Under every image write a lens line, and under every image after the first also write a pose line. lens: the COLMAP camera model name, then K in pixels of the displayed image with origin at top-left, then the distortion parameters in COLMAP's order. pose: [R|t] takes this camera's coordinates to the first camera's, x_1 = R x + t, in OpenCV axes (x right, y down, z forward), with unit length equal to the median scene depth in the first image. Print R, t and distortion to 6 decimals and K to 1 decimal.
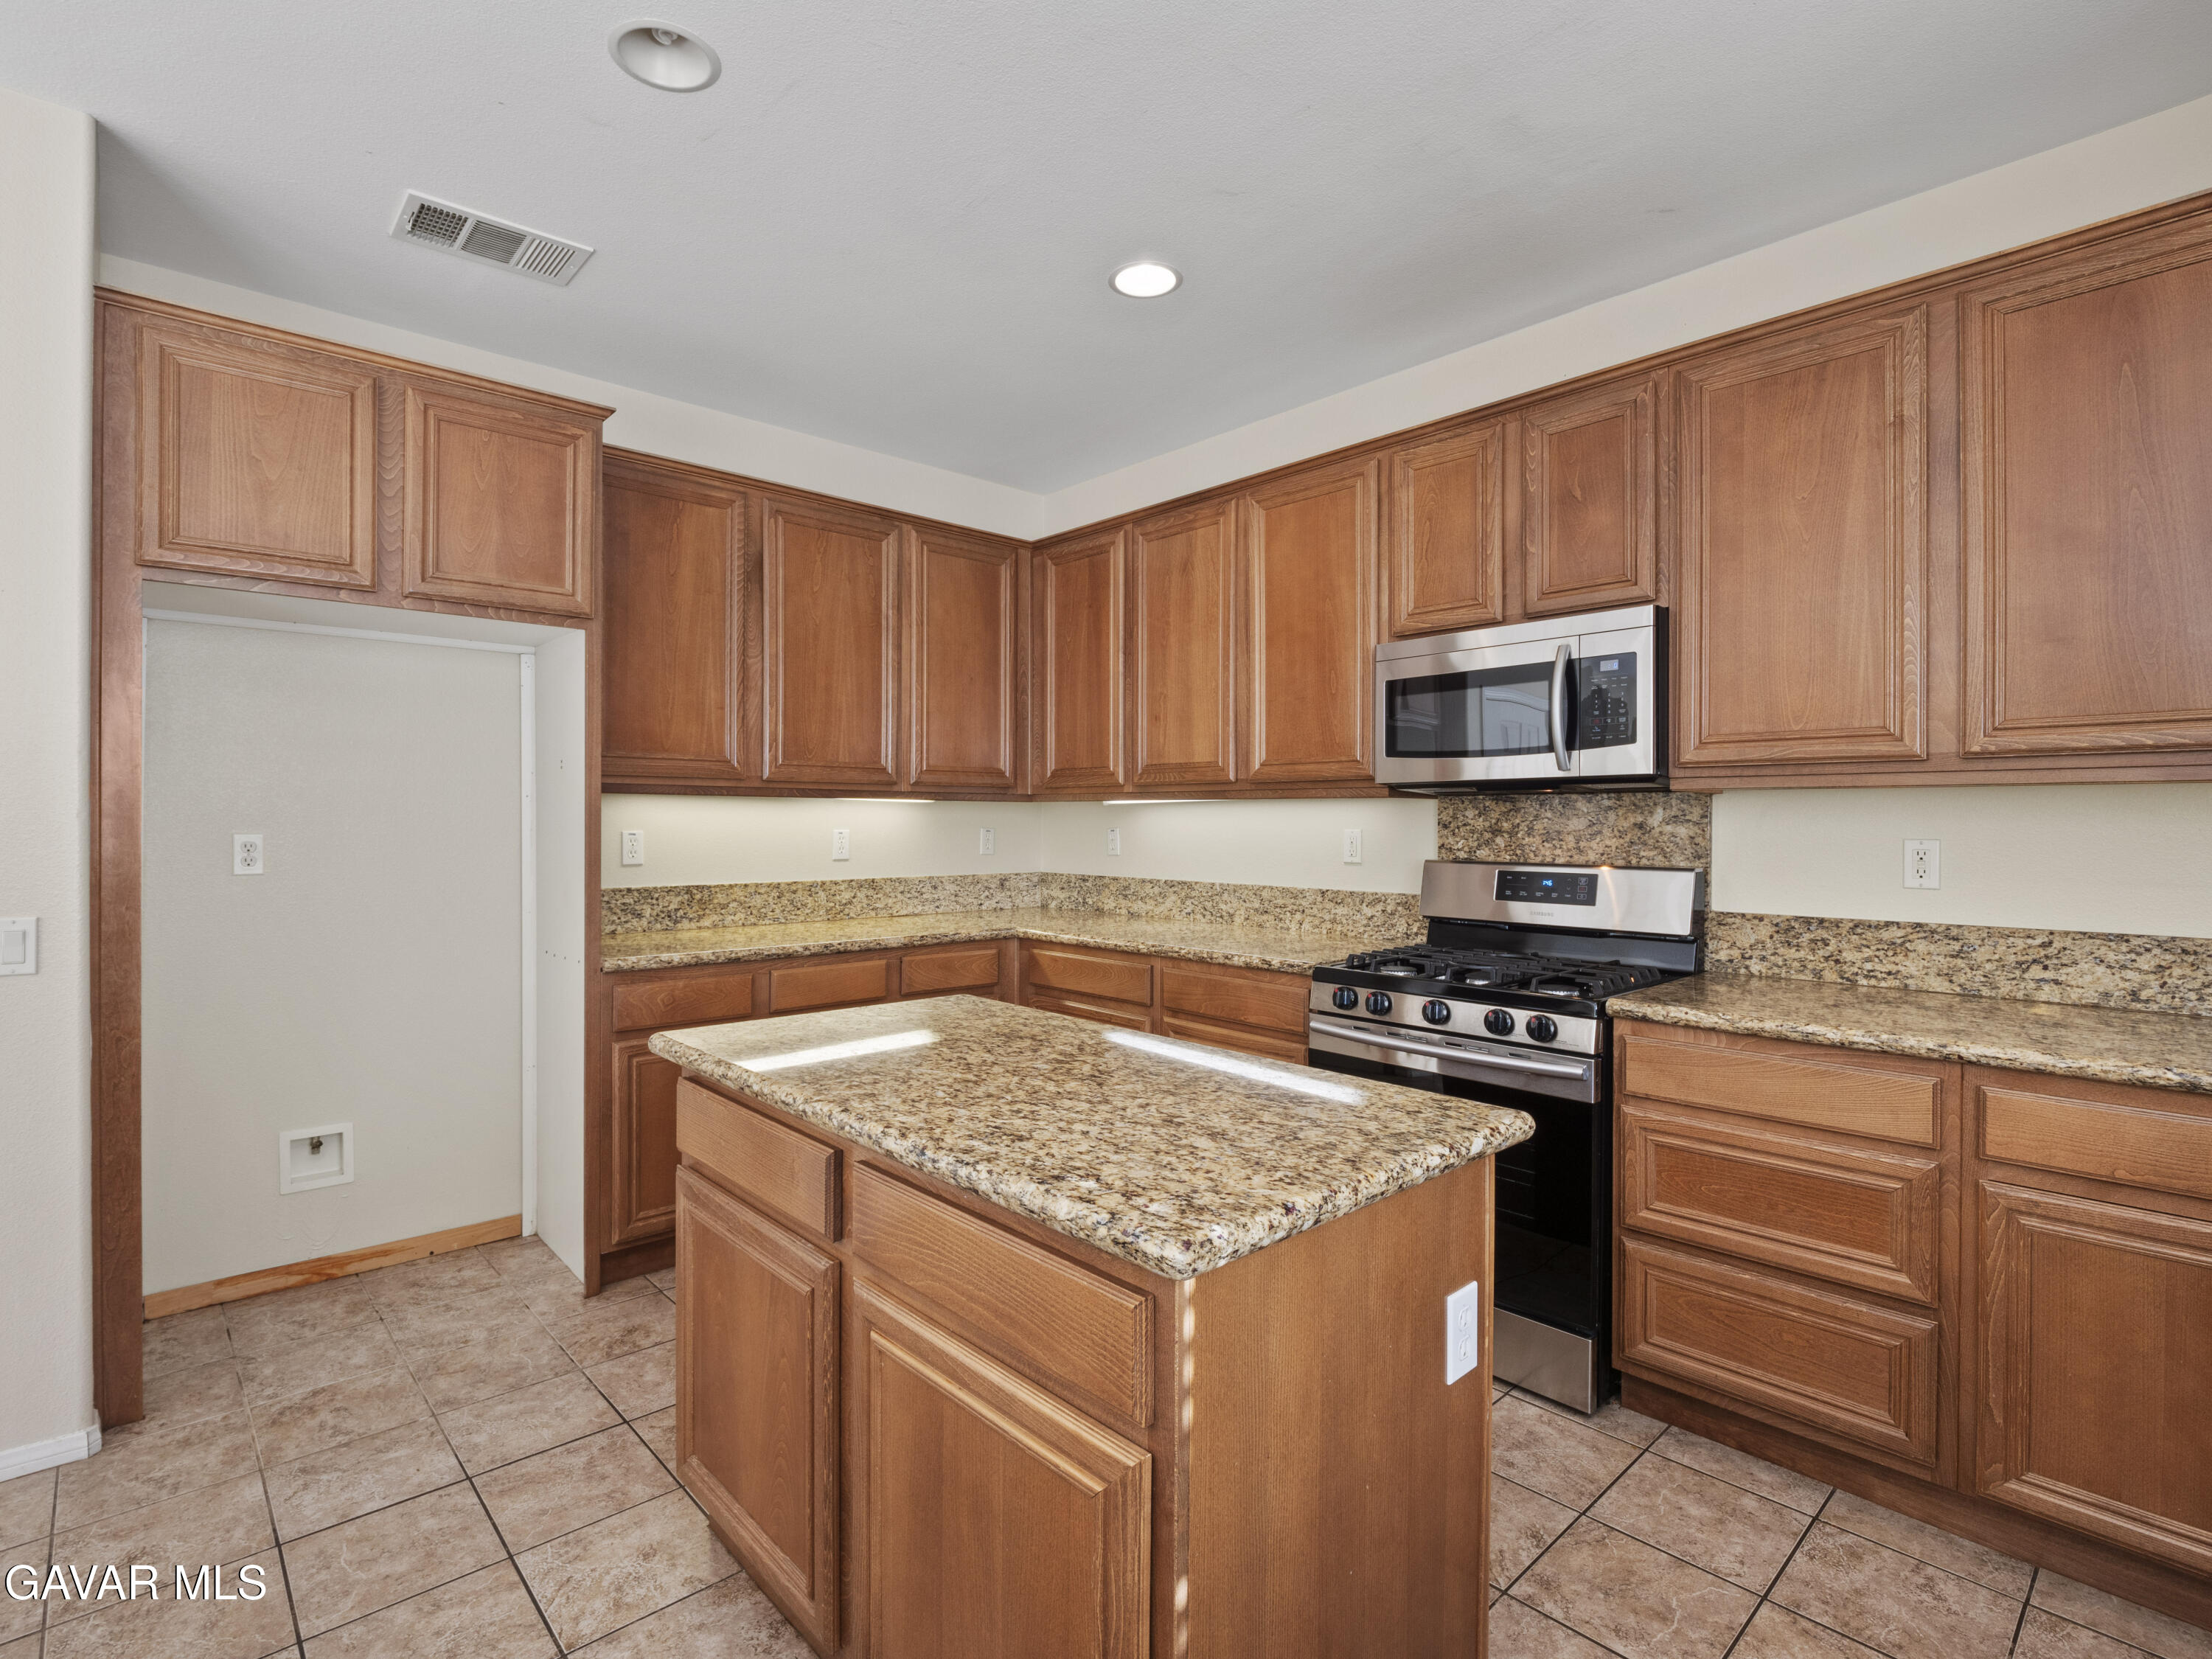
lens RADIAL K [[1071.1, 0, 1116.0], [0, 1071.1, 834.0], [0, 0, 1]] dist [-0.017291, -0.002541]
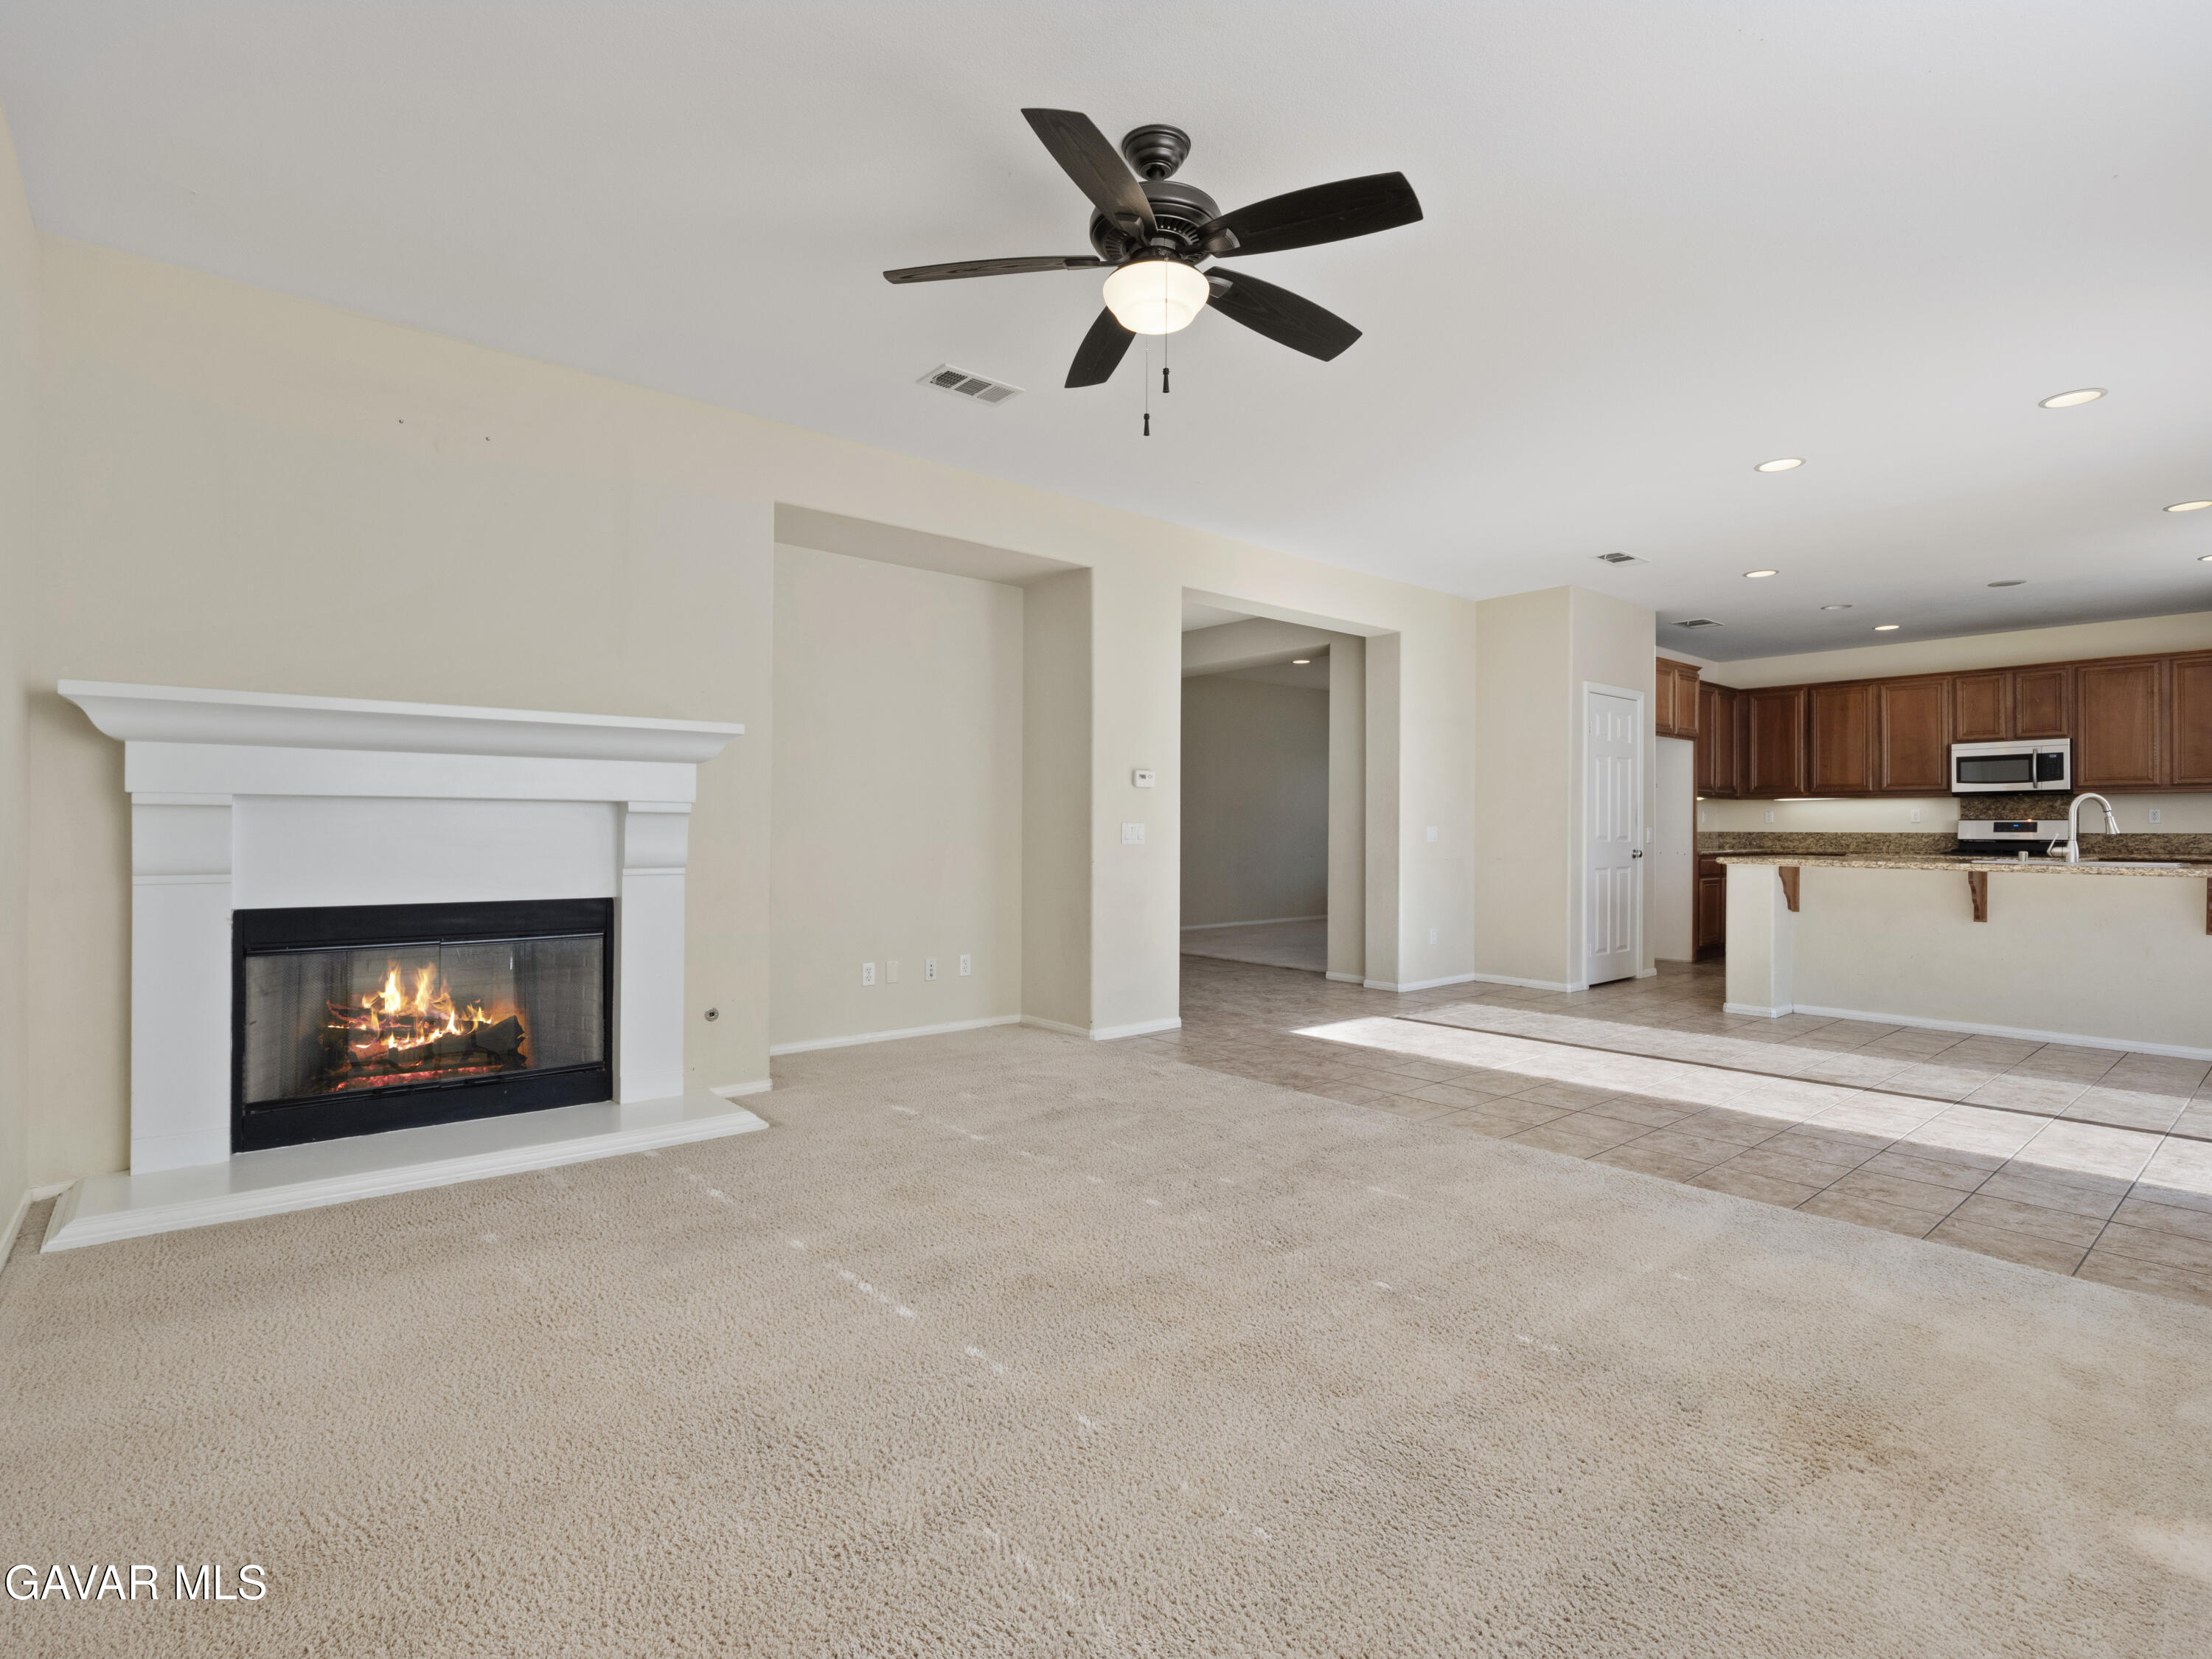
lens RADIAL K [[1071.1, 0, 1106.7], [0, 1071.1, 826.6], [0, 0, 1]] dist [-0.017291, -0.002541]
pose [[0.999246, -0.001803, -0.038771, -2.142269], [0.001191, 0.999875, -0.015786, 0.098420], [0.038795, 0.015728, 0.999123, -2.162902]]
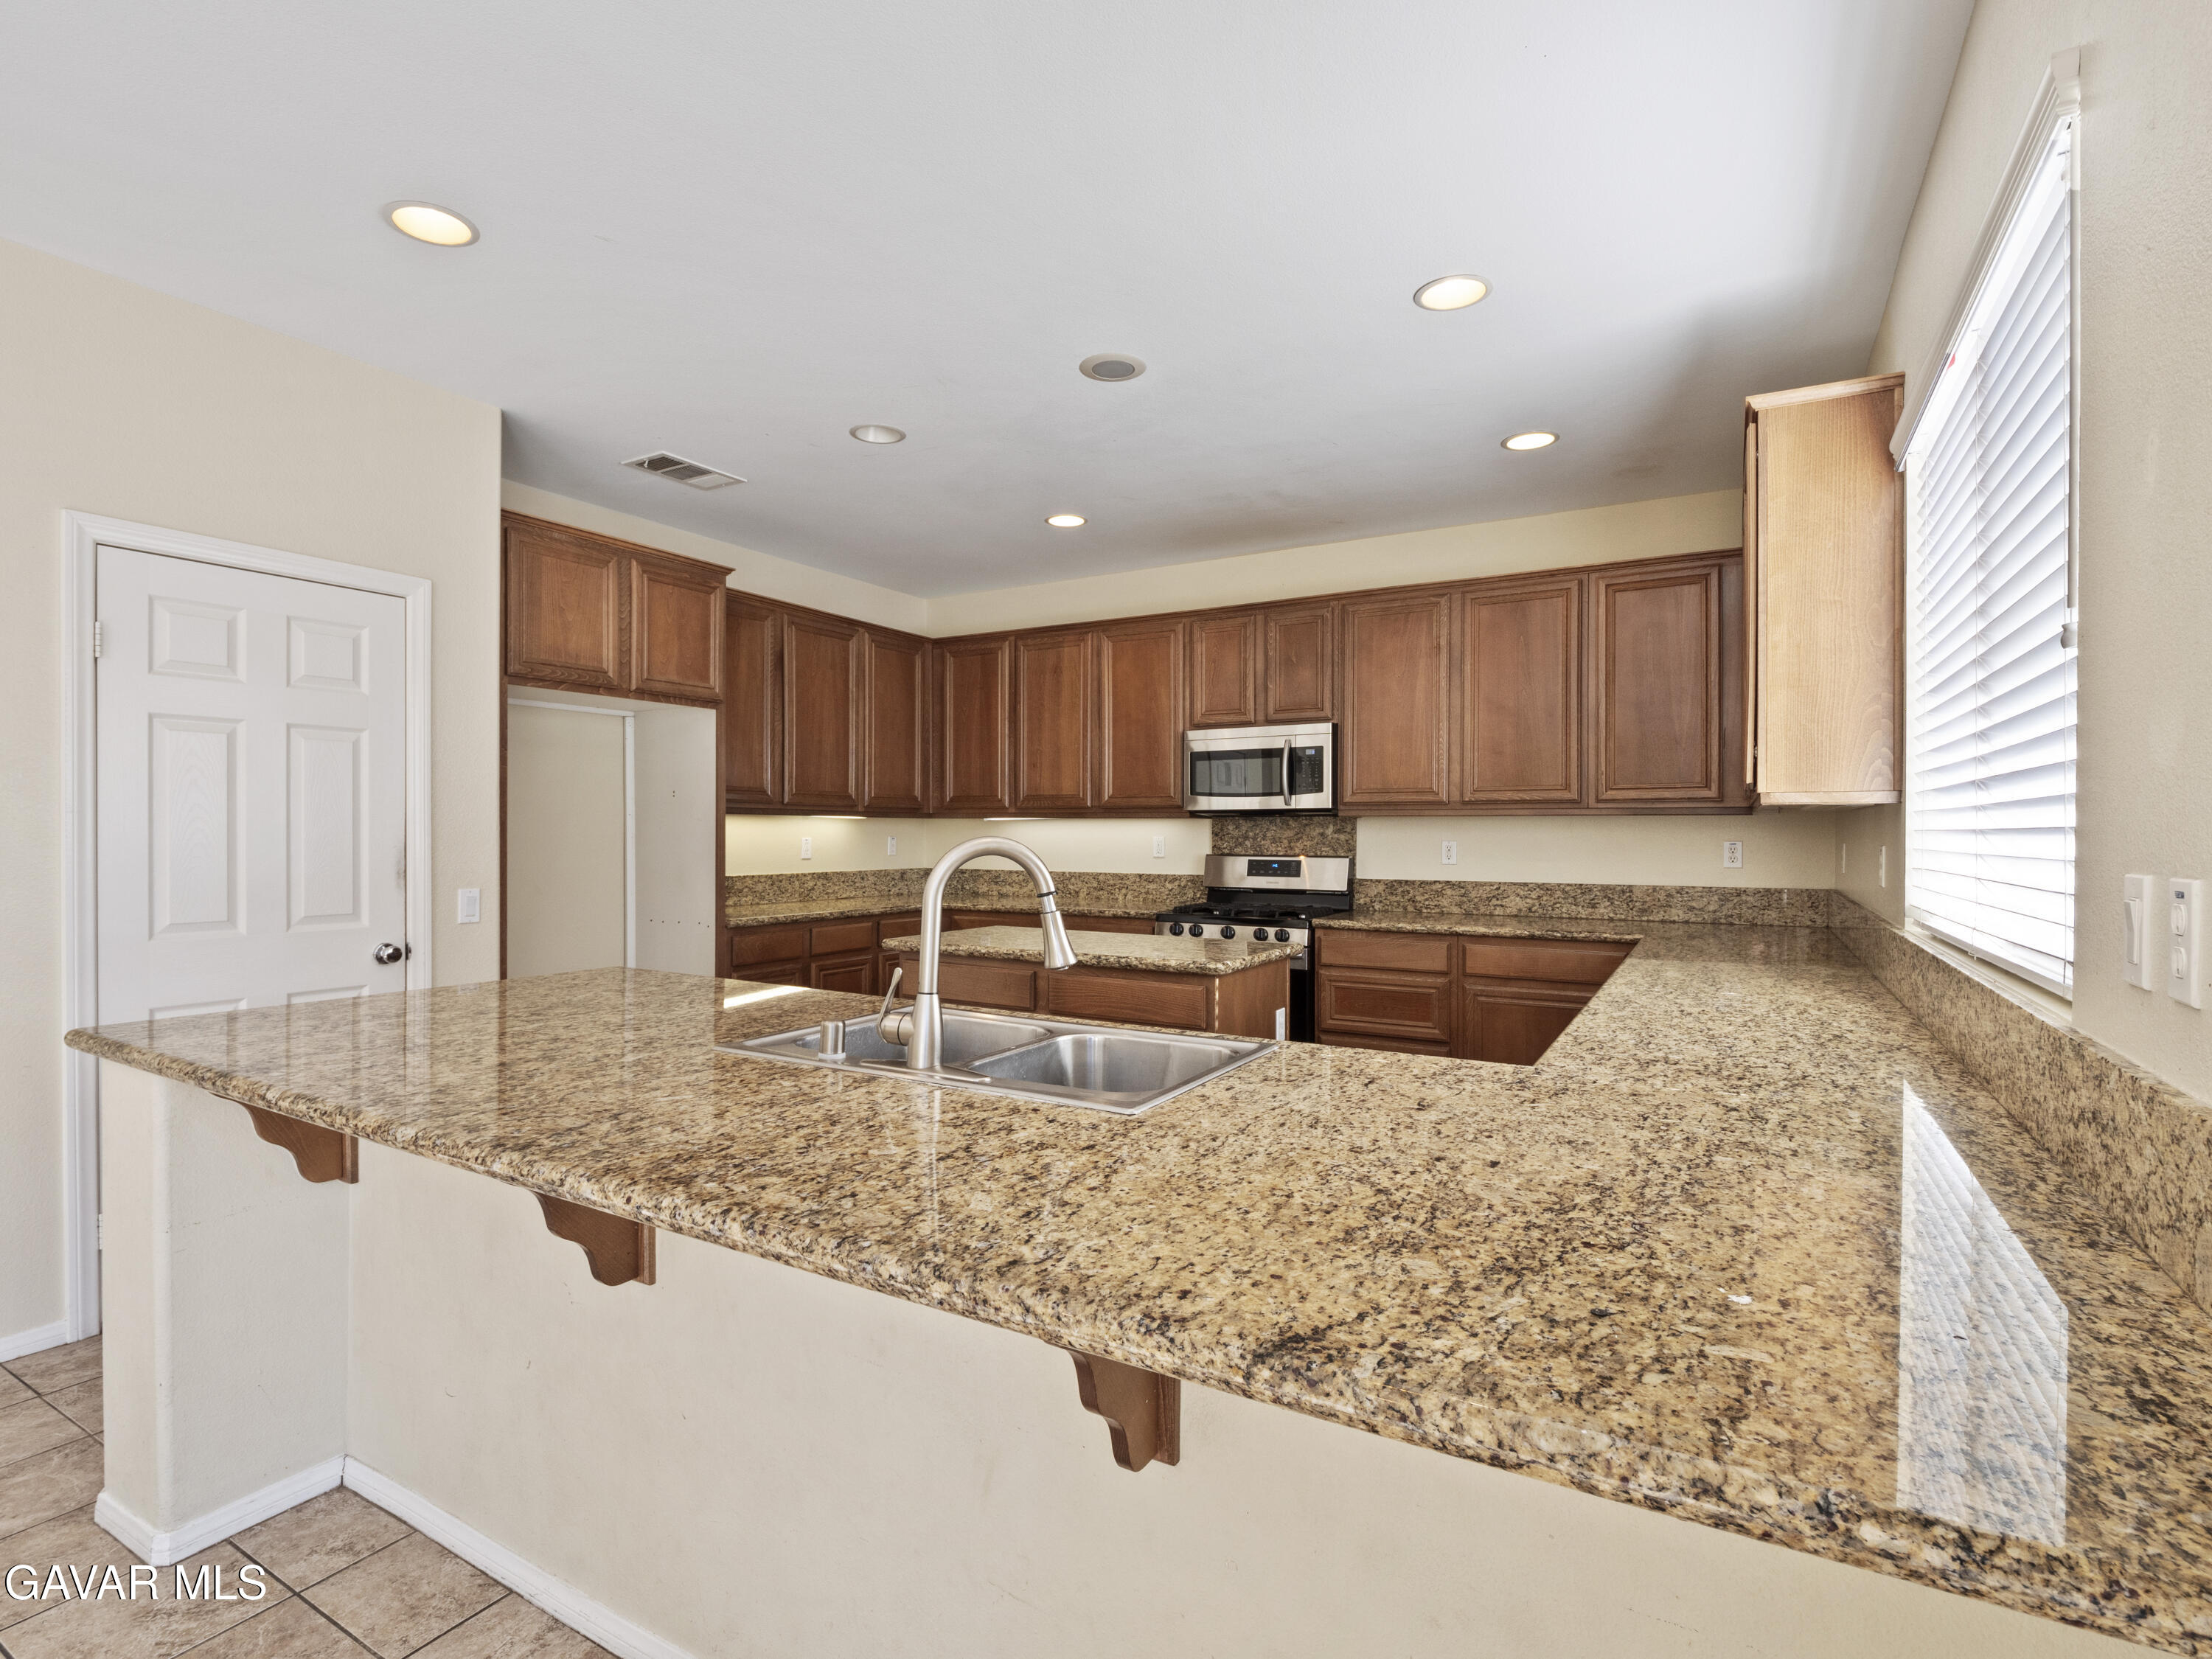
lens RADIAL K [[1071.1, 0, 1103.8], [0, 1071.1, 862.8], [0, 0, 1]] dist [-0.017291, -0.002541]
pose [[0.956849, -0.008792, 0.290453, -0.433953], [0.003496, 0.999818, 0.018748, 0.006074], [-0.290565, -0.016923, 0.956706, -0.707535]]
